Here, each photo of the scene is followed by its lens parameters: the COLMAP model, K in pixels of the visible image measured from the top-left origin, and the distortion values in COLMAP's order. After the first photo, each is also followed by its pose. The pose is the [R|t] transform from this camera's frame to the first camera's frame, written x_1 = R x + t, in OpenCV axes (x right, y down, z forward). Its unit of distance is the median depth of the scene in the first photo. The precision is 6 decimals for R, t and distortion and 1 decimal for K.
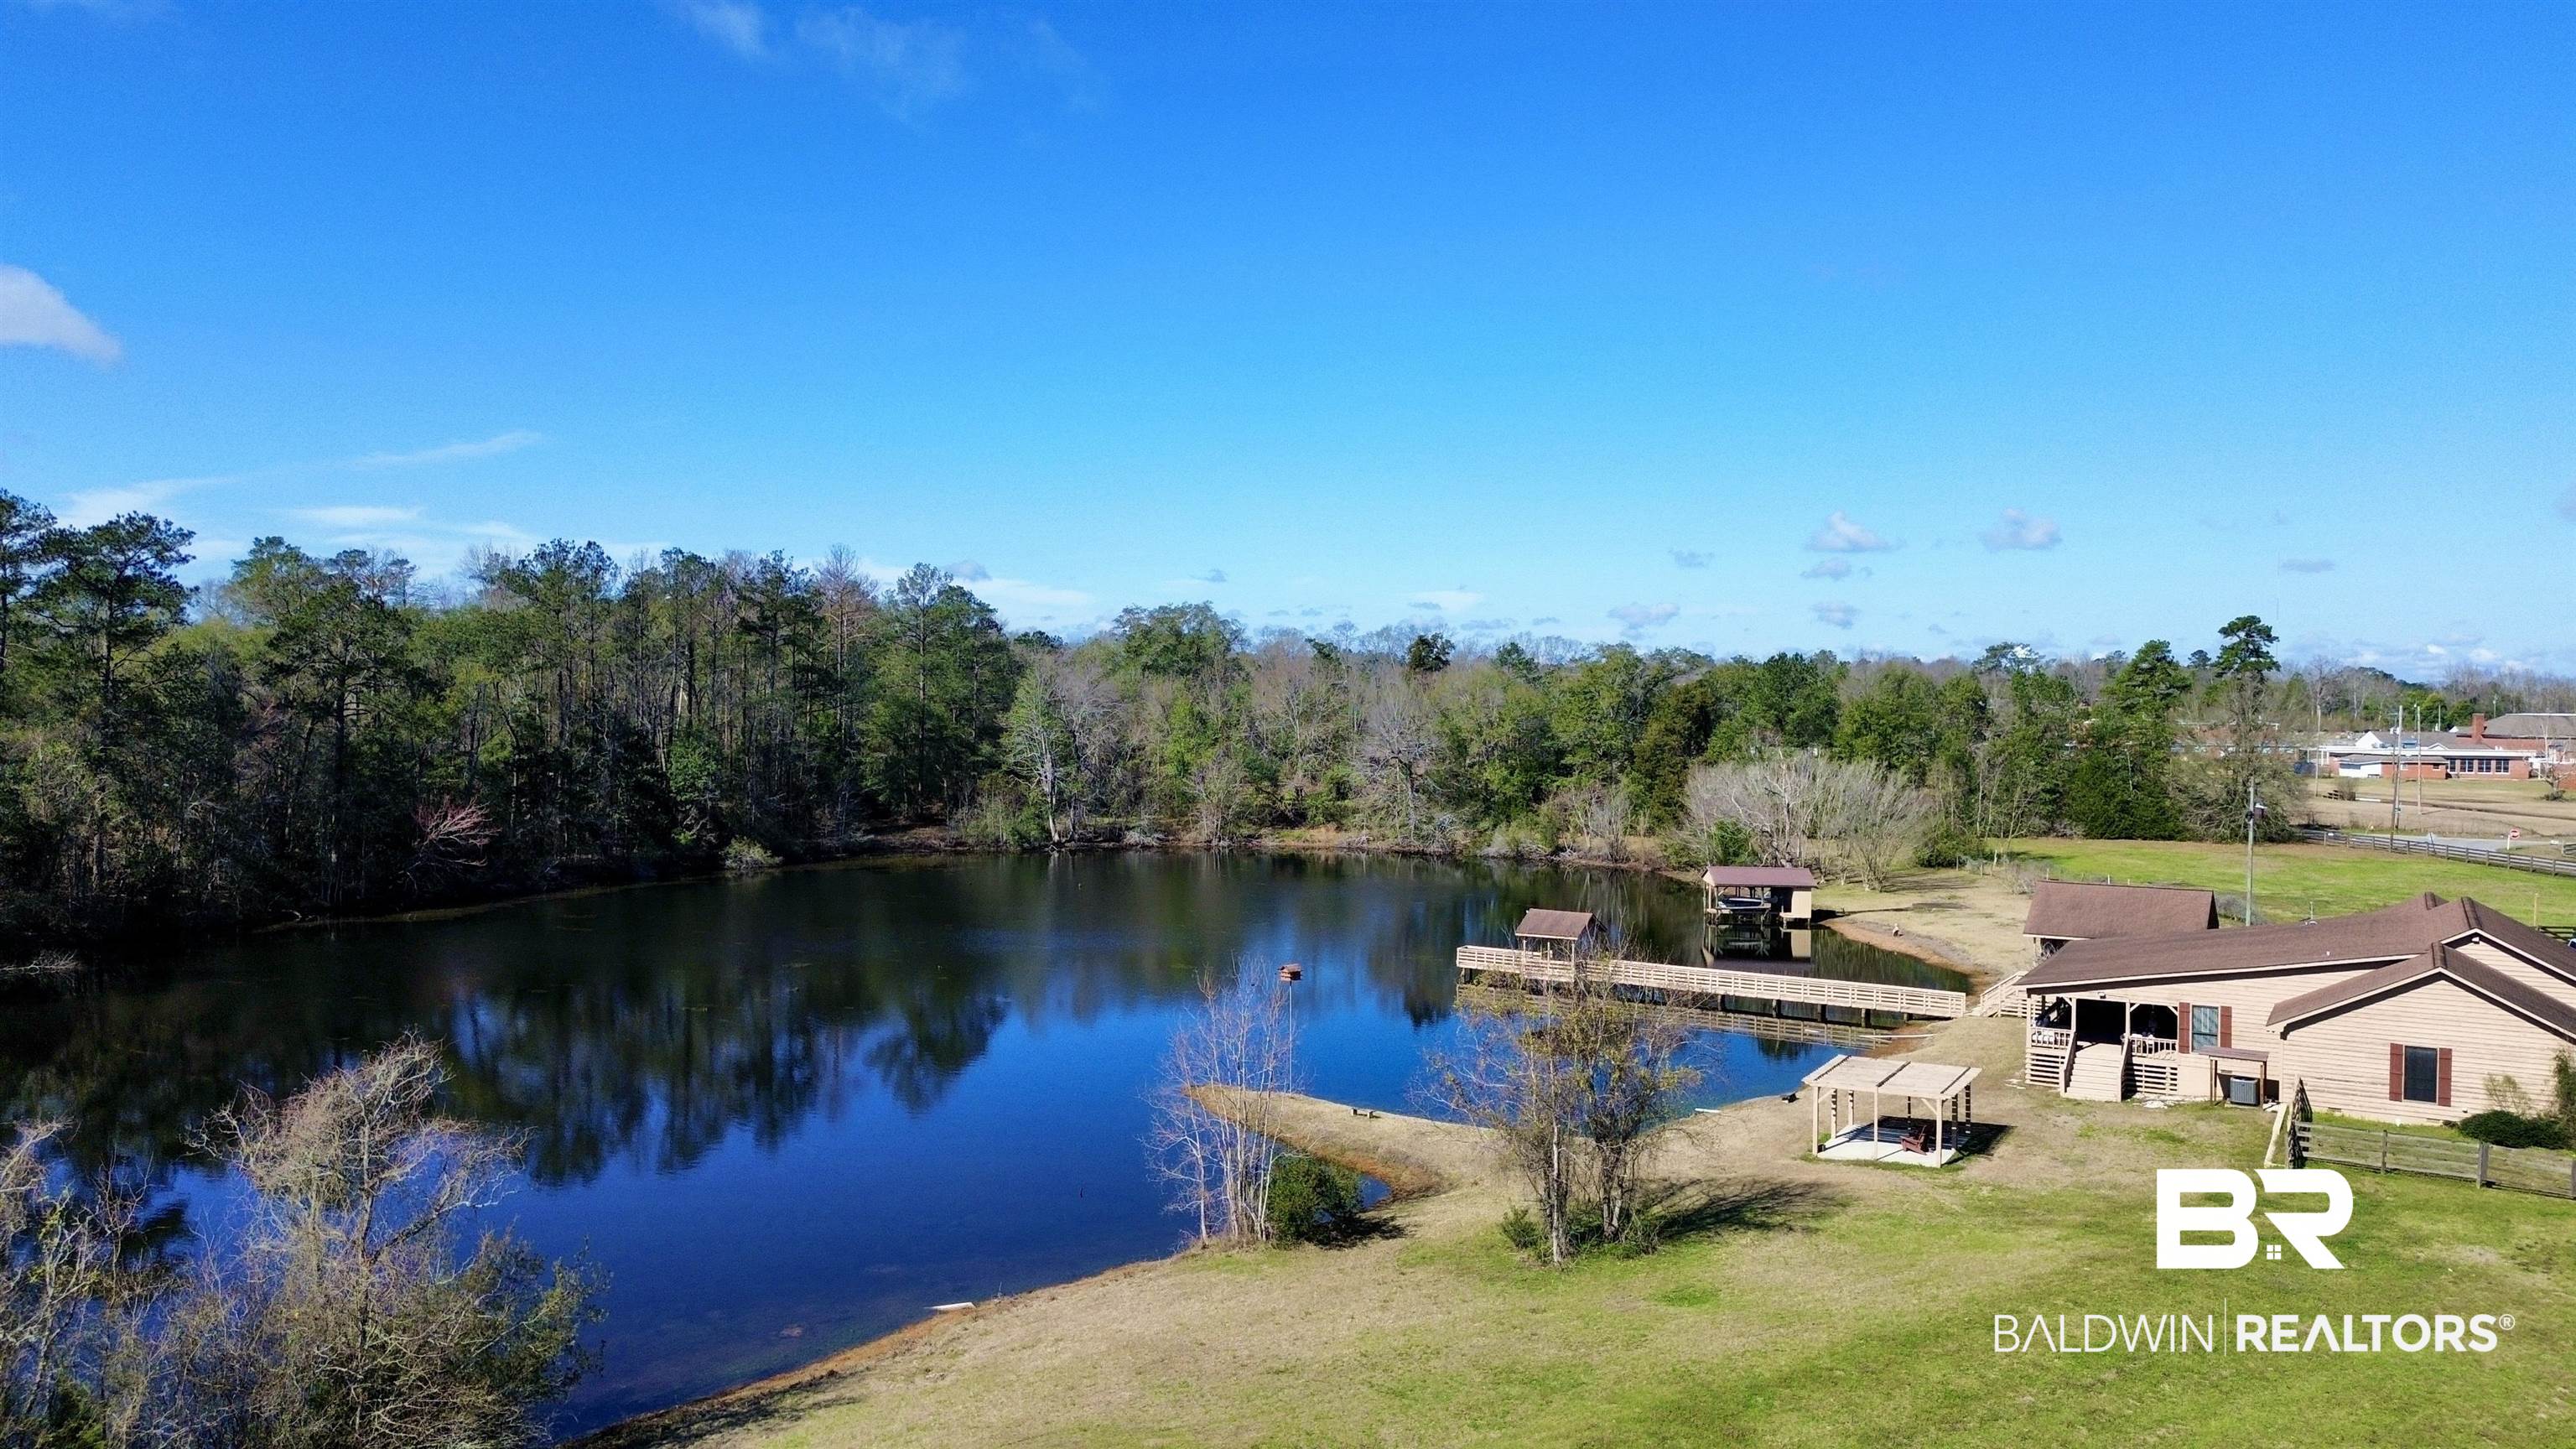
lens RADIAL K [[1863.6, 0, 1283.4], [0, 1863.6, 727.6], [0, 0, 1]] dist [0.027911, -0.006698]
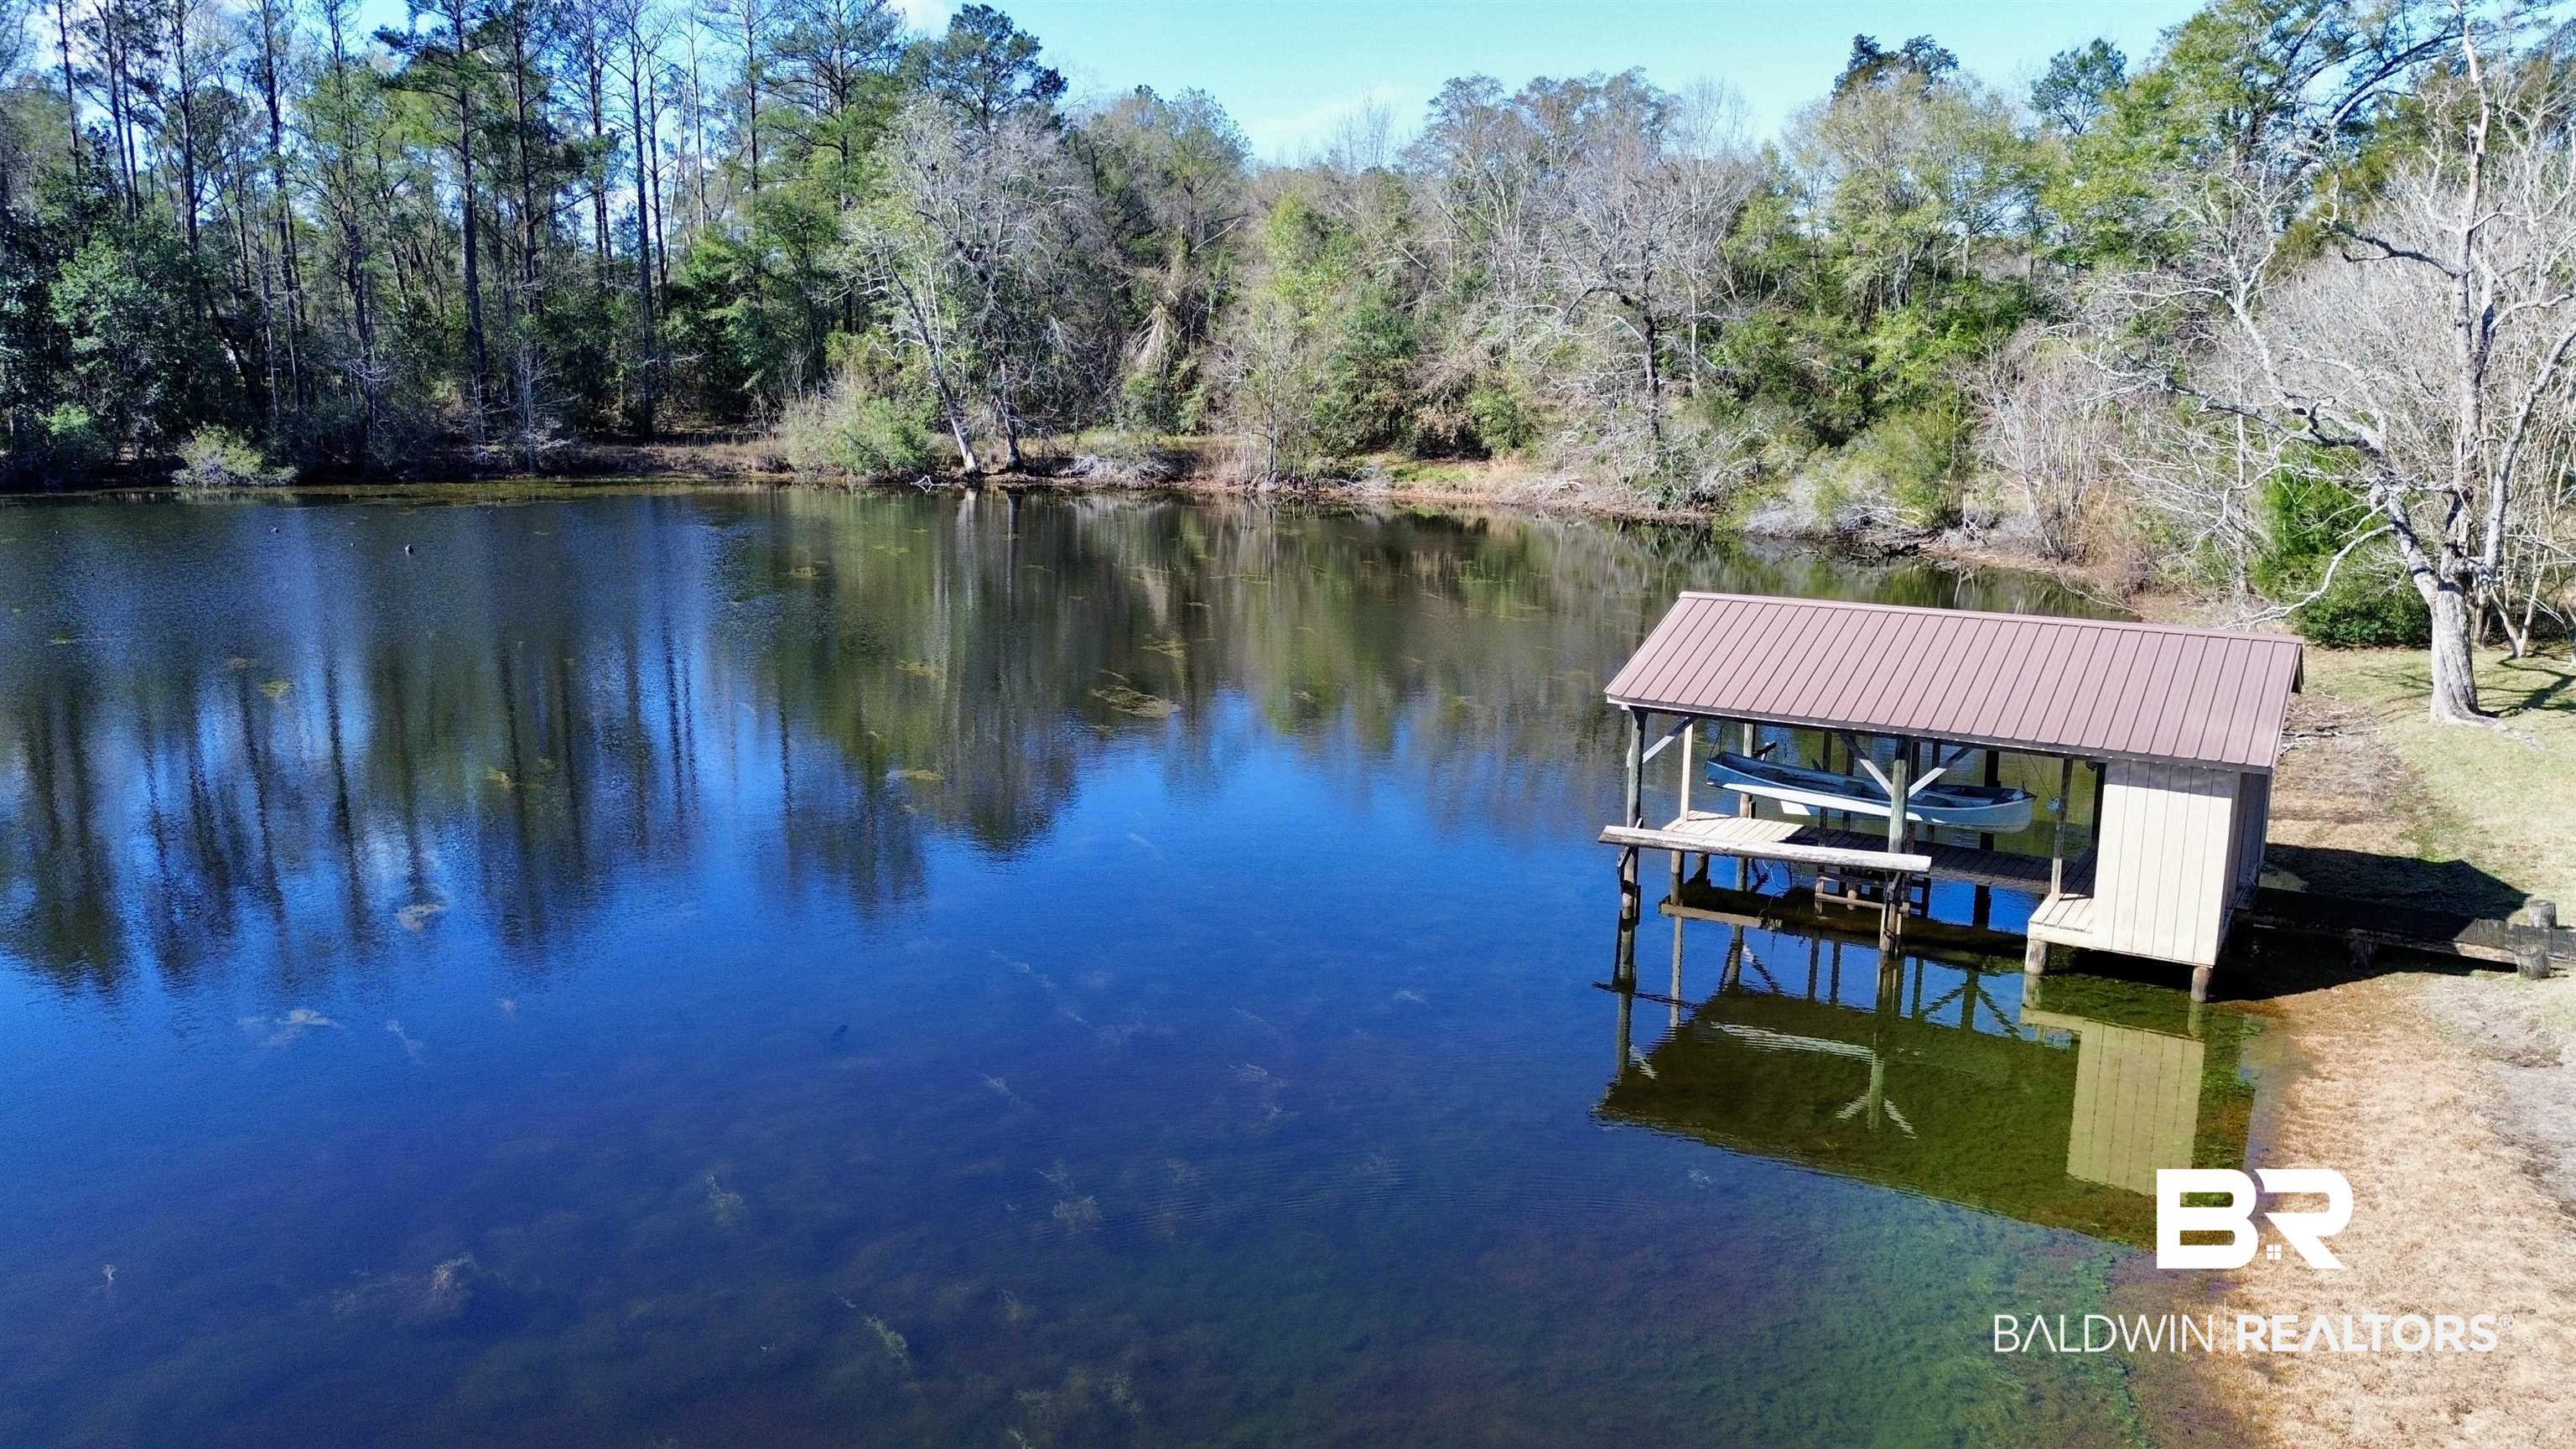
lens RADIAL K [[1863.6, 0, 1286.8], [0, 1863.6, 715.7], [0, 0, 1]] dist [0.027911, -0.006698]
pose [[0.884766, 0.087406, -0.457765, 0.203911], [-0.011853, 0.986157, 0.165388, 0.043146], [0.465884, -0.140904, 0.873555, 0.606236]]
